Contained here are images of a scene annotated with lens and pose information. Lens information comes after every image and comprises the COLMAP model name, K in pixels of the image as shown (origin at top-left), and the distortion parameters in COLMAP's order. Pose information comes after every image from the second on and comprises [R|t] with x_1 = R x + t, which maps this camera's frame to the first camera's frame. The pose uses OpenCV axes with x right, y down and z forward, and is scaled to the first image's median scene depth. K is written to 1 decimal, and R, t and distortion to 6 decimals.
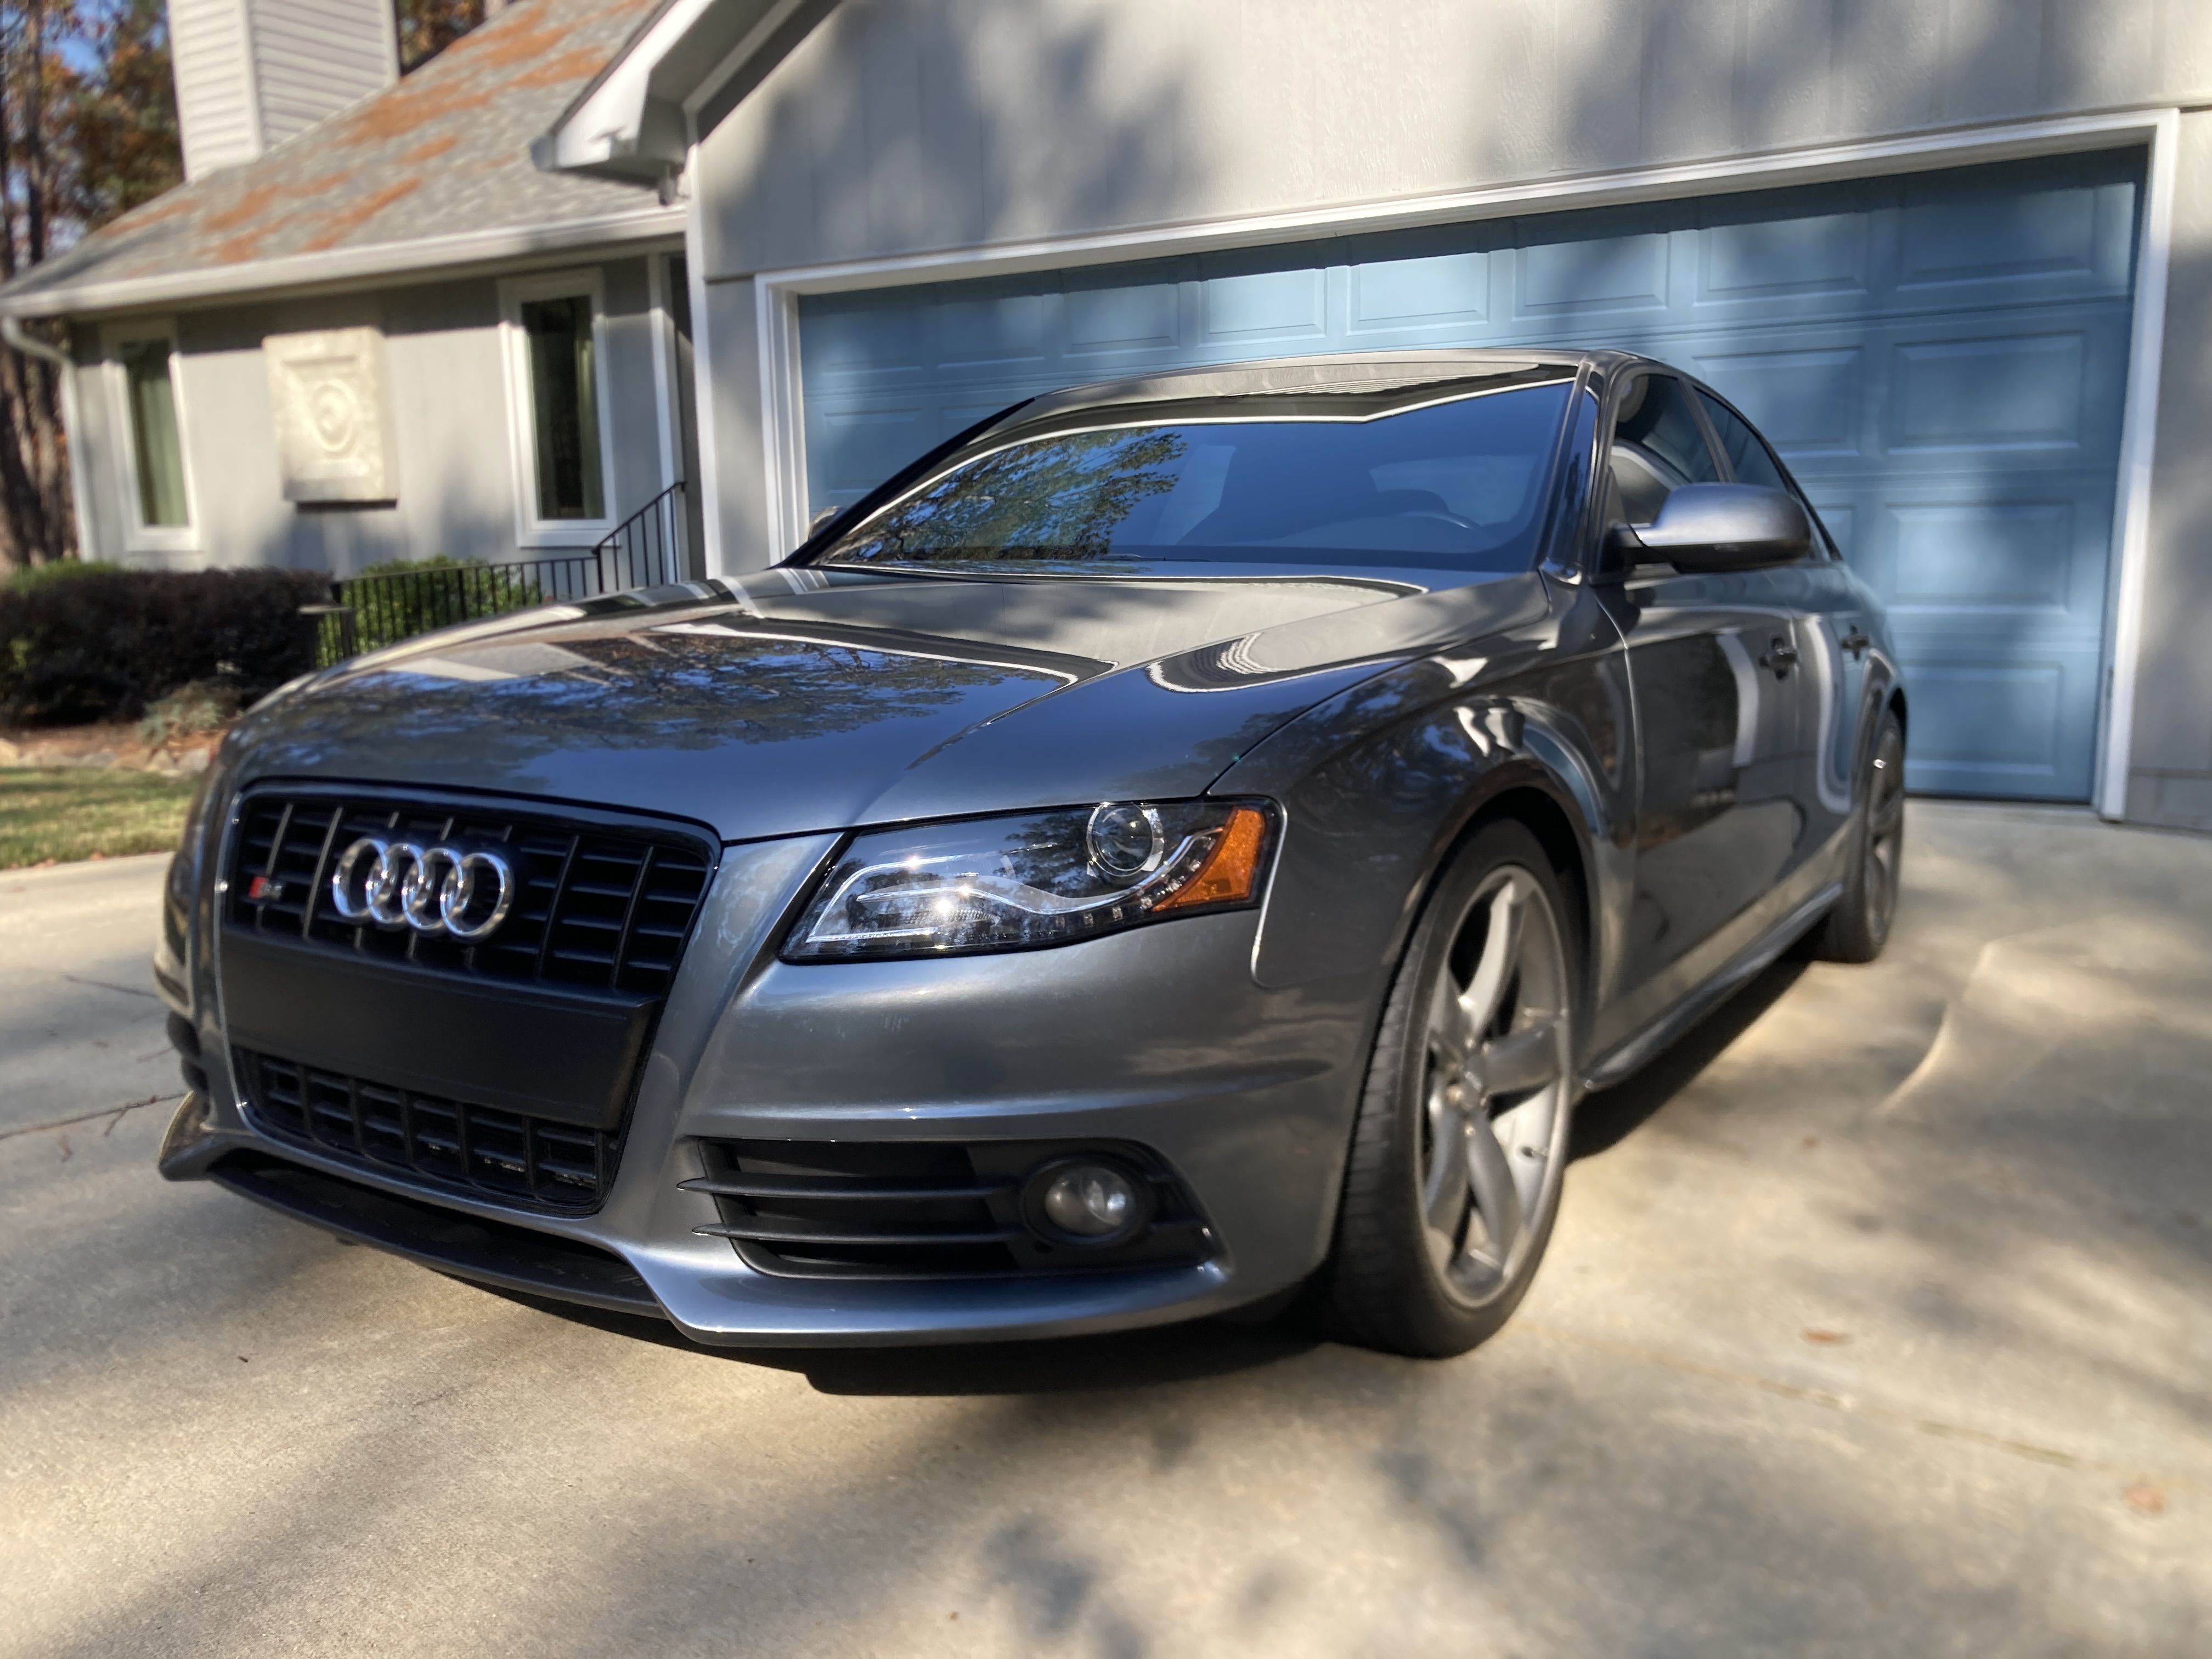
lens RADIAL K [[1822.9, 0, 1106.0], [0, 1822.9, 829.5], [0, 0, 1]] dist [0.170880, -0.001013]
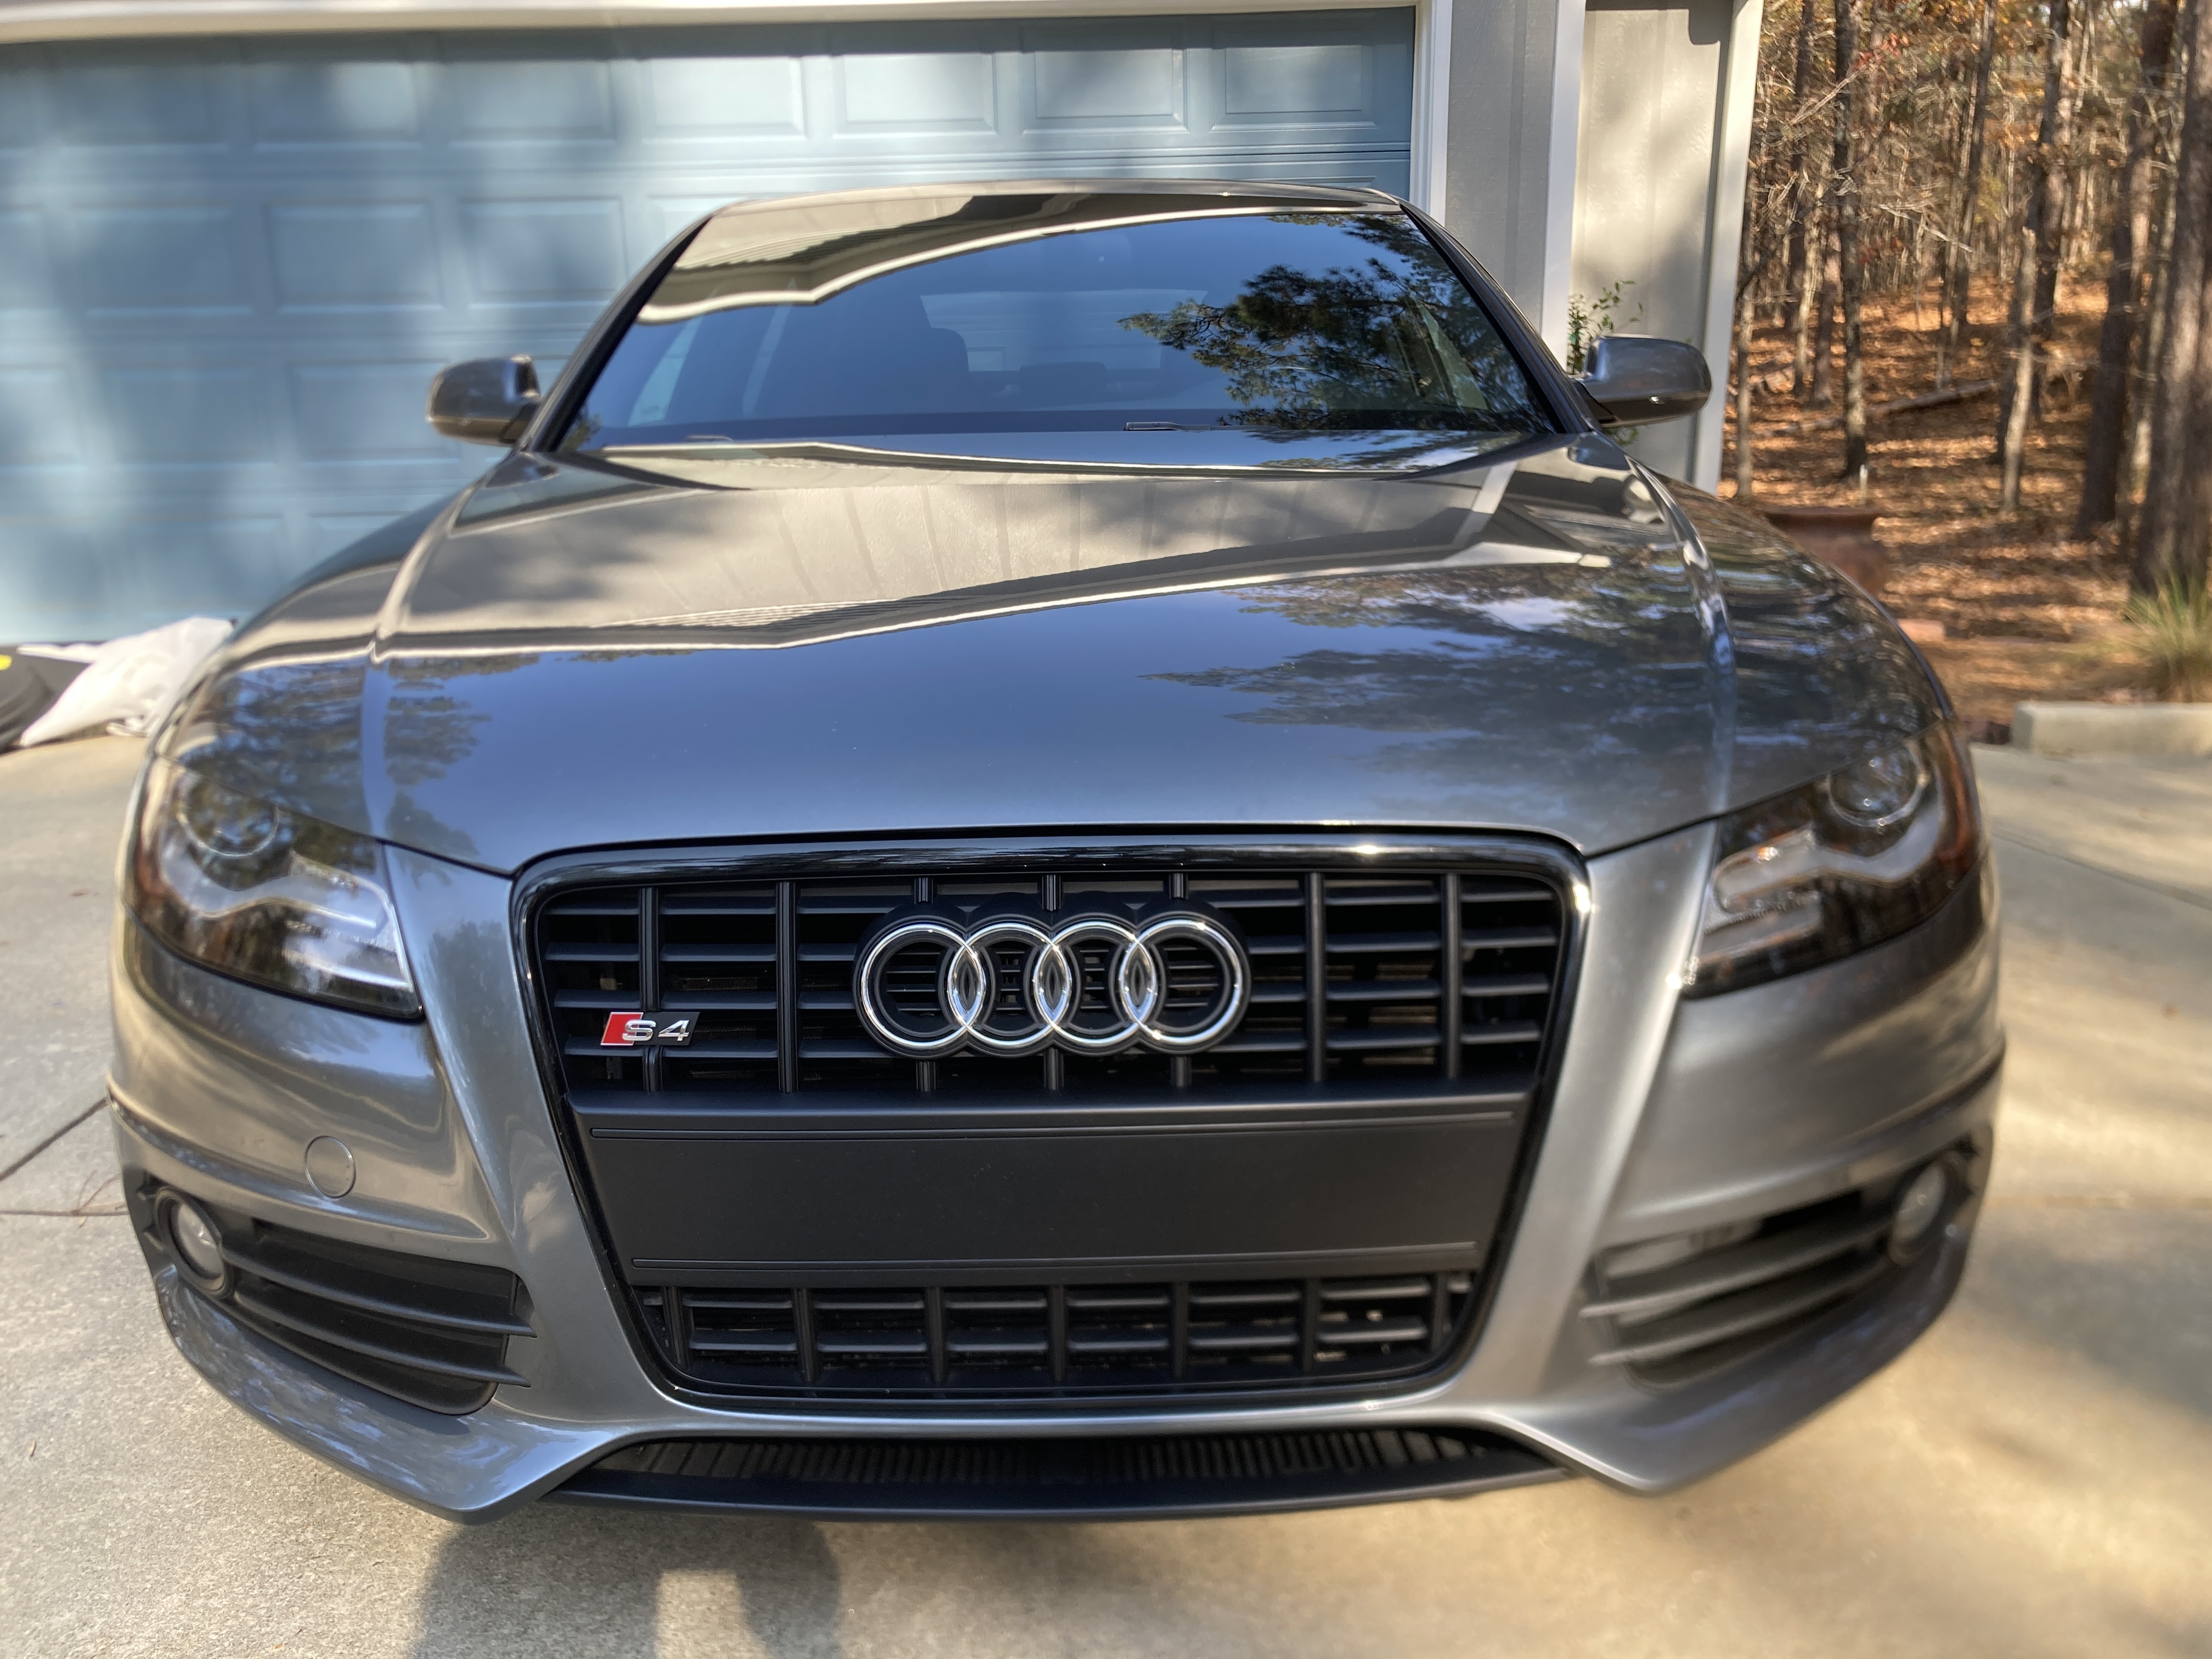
lens RADIAL K [[1822.9, 0, 1106.0], [0, 1822.9, 829.5], [0, 0, 1]] dist [0.170880, -0.001013]
pose [[0.861663, -0.144036, 0.486612, -0.243508], [0.103110, 0.988565, 0.110033, -0.033416], [-0.496896, -0.044636, 0.866661, 0.171130]]
